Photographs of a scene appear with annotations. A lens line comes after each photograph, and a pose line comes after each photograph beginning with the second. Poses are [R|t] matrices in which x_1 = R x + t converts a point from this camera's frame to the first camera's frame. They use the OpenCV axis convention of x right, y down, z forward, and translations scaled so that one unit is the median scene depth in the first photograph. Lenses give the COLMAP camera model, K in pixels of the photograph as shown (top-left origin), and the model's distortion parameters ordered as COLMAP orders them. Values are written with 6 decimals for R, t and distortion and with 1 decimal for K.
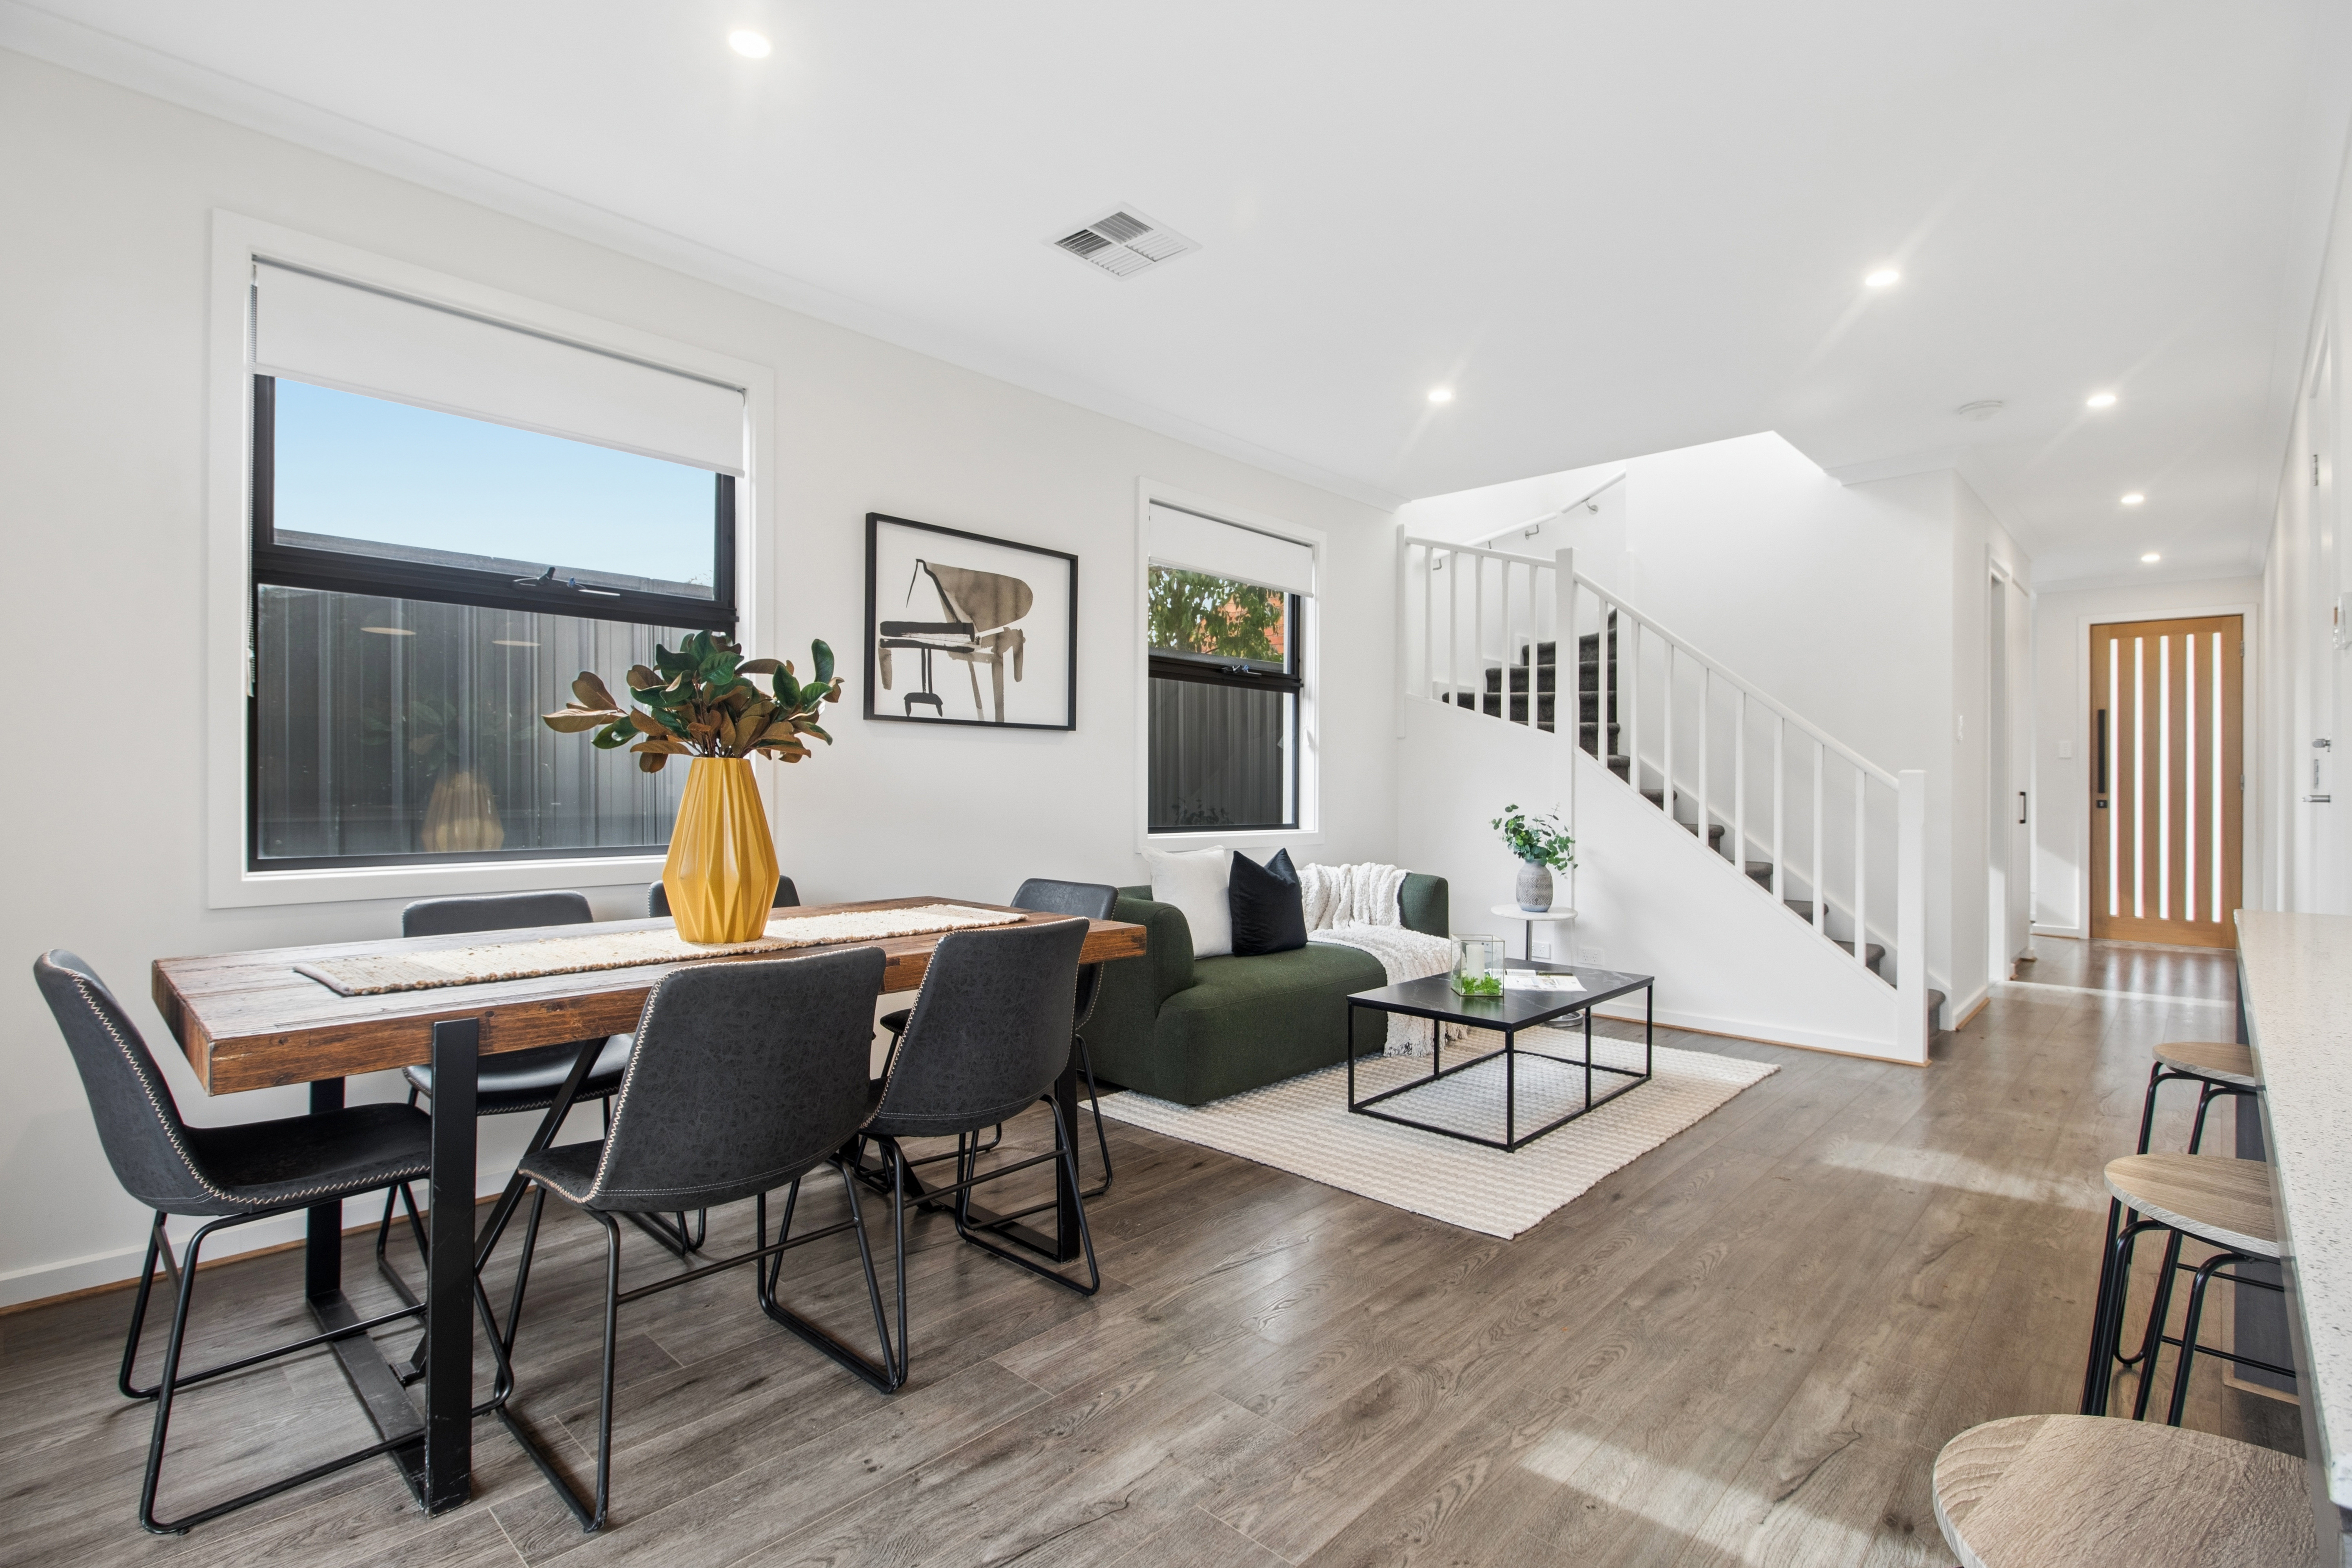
lens RADIAL K [[1118.6, 0, 1147.8], [0, 1118.6, 774.8], [0, 0, 1]] dist [-0.001784, -0.011171]
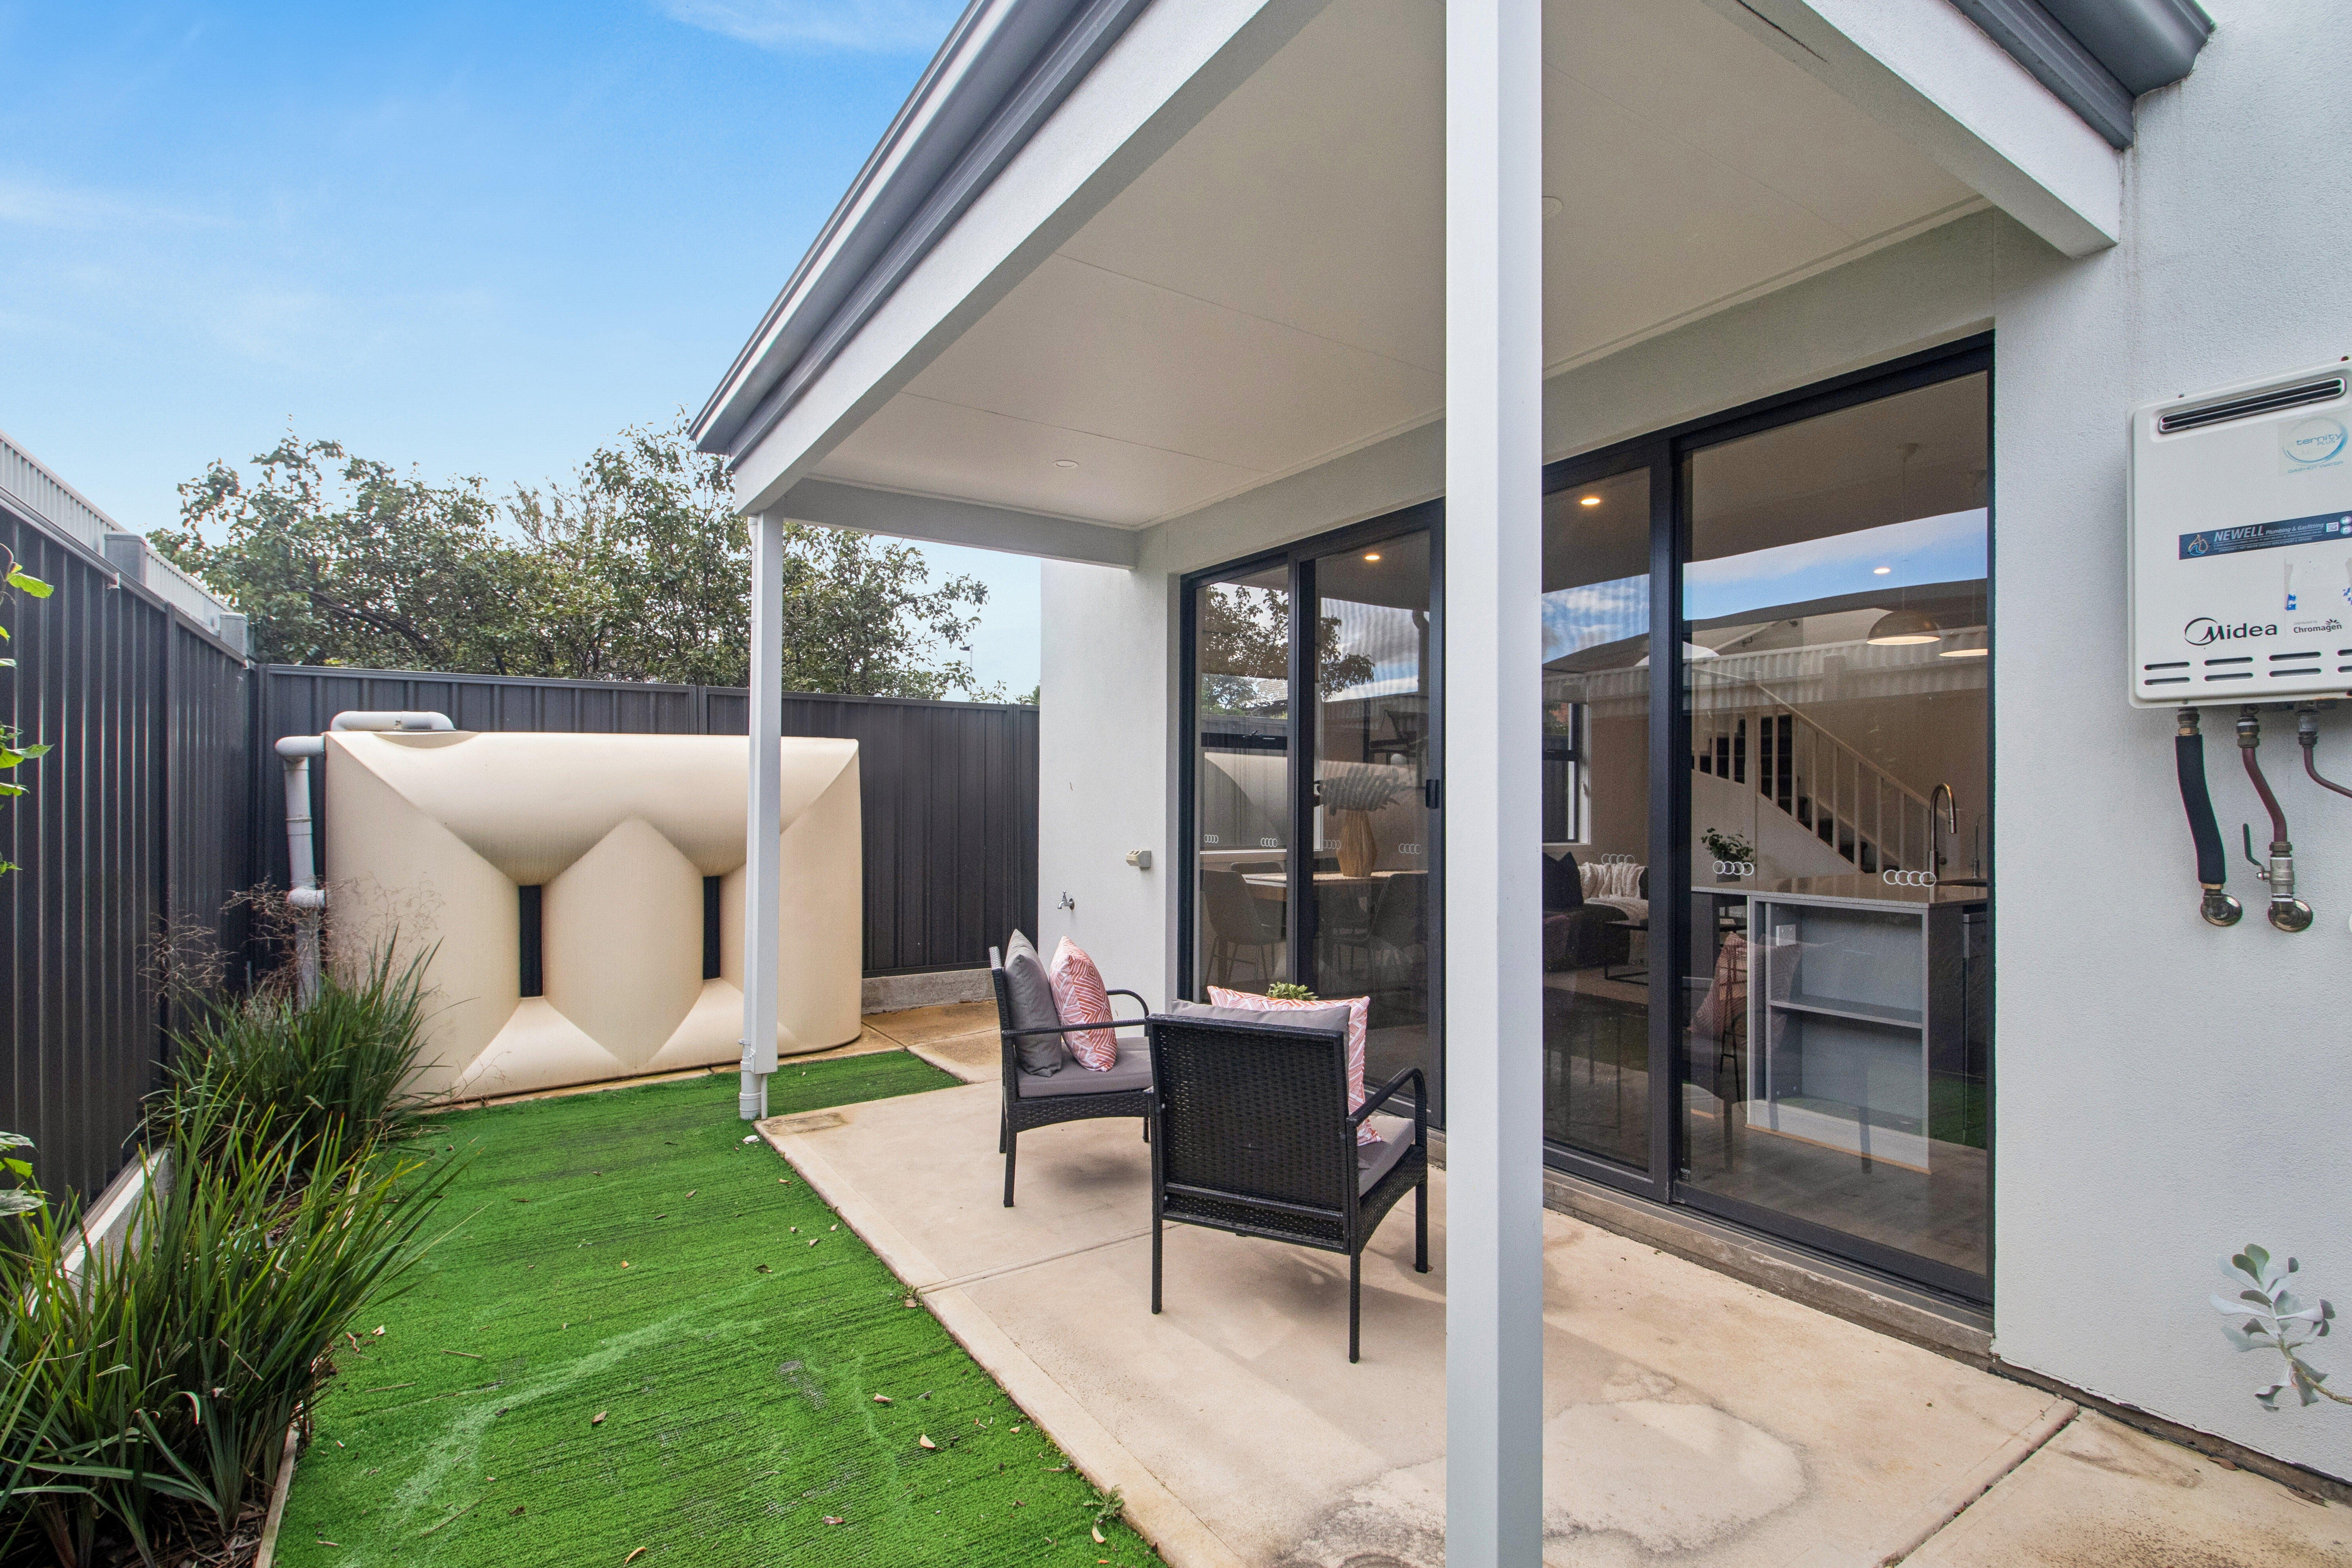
lens RADIAL K [[1118.6, 0, 1157.2], [0, 1118.6, 807.7], [0, 0, 1]] dist [-0.001784, -0.011171]
pose [[0.974358, -0.002824, -0.224985, -0.129539], [0.004297, 0.999972, 0.006058, -0.020759], [0.224962, -0.006870, 0.974343, -0.971145]]
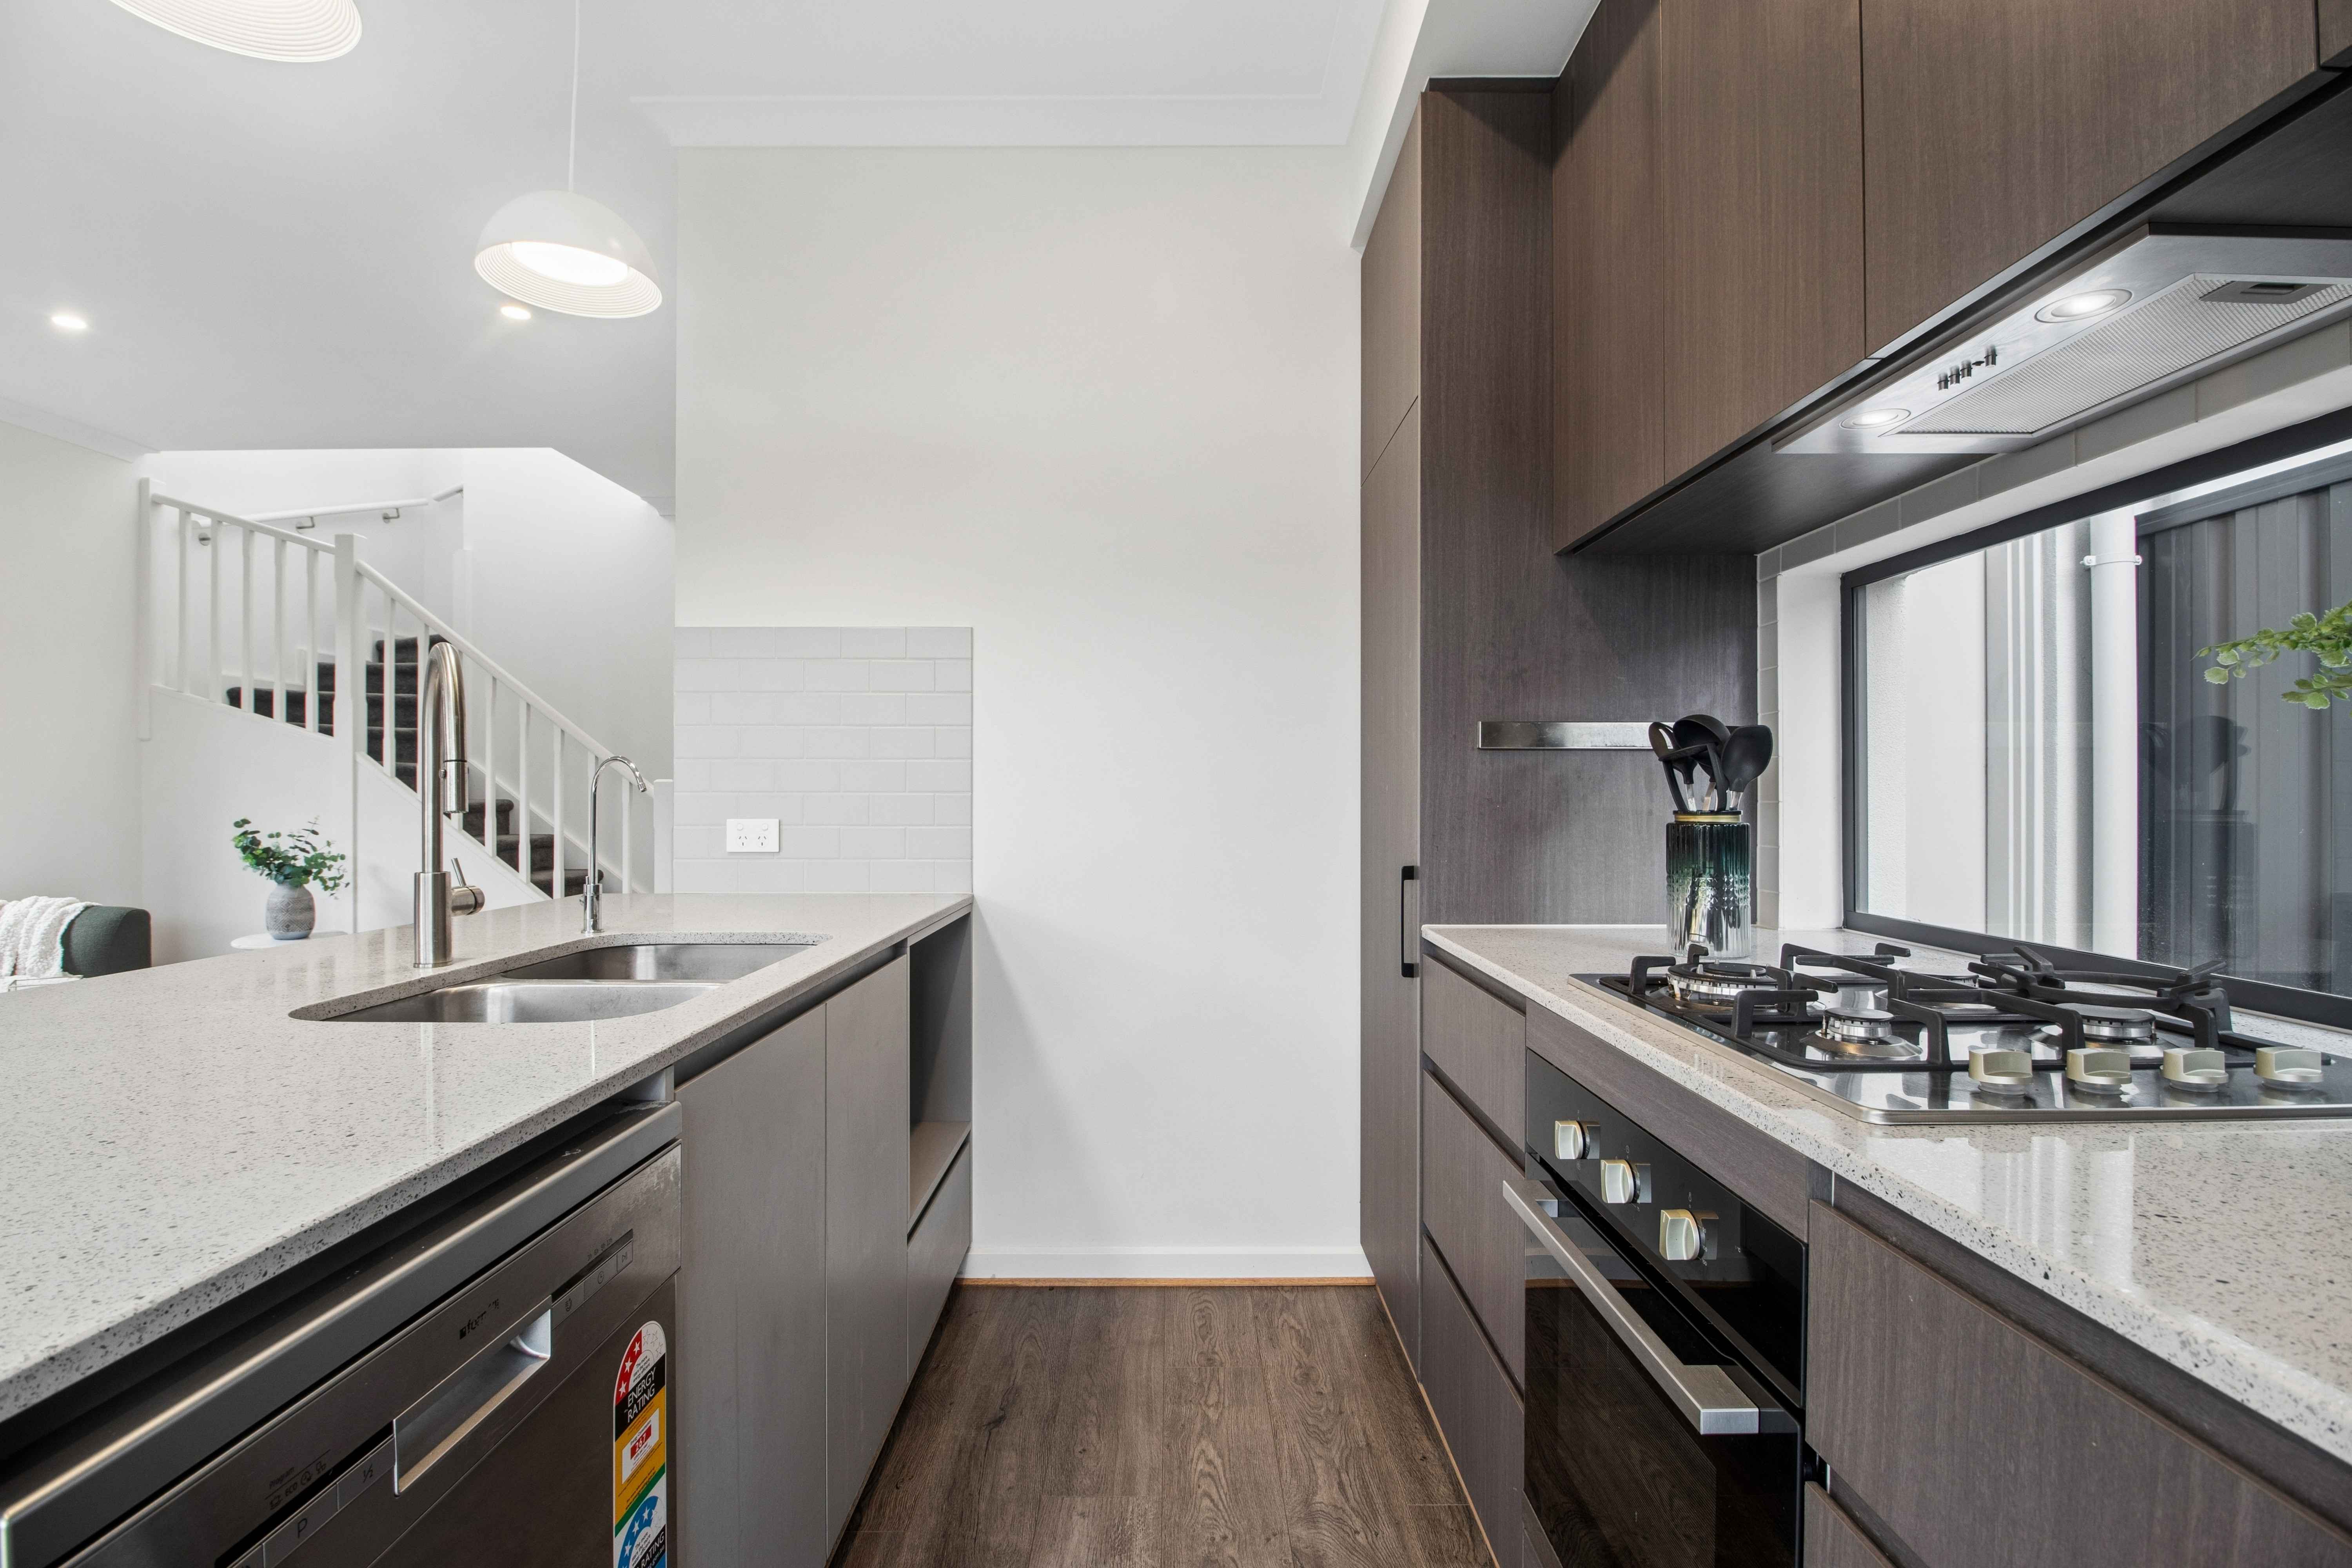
lens RADIAL K [[1118.6, 0, 1191.3], [0, 1118.6, 794.1], [0, 0, 1]] dist [-0.001784, -0.011171]
pose [[0.717286, -0.010575, 0.696699, 0.292823], [0.004446, 0.999934, 0.010600, 0.001872], [-0.696765, -0.004505, 0.717285, -0.155939]]
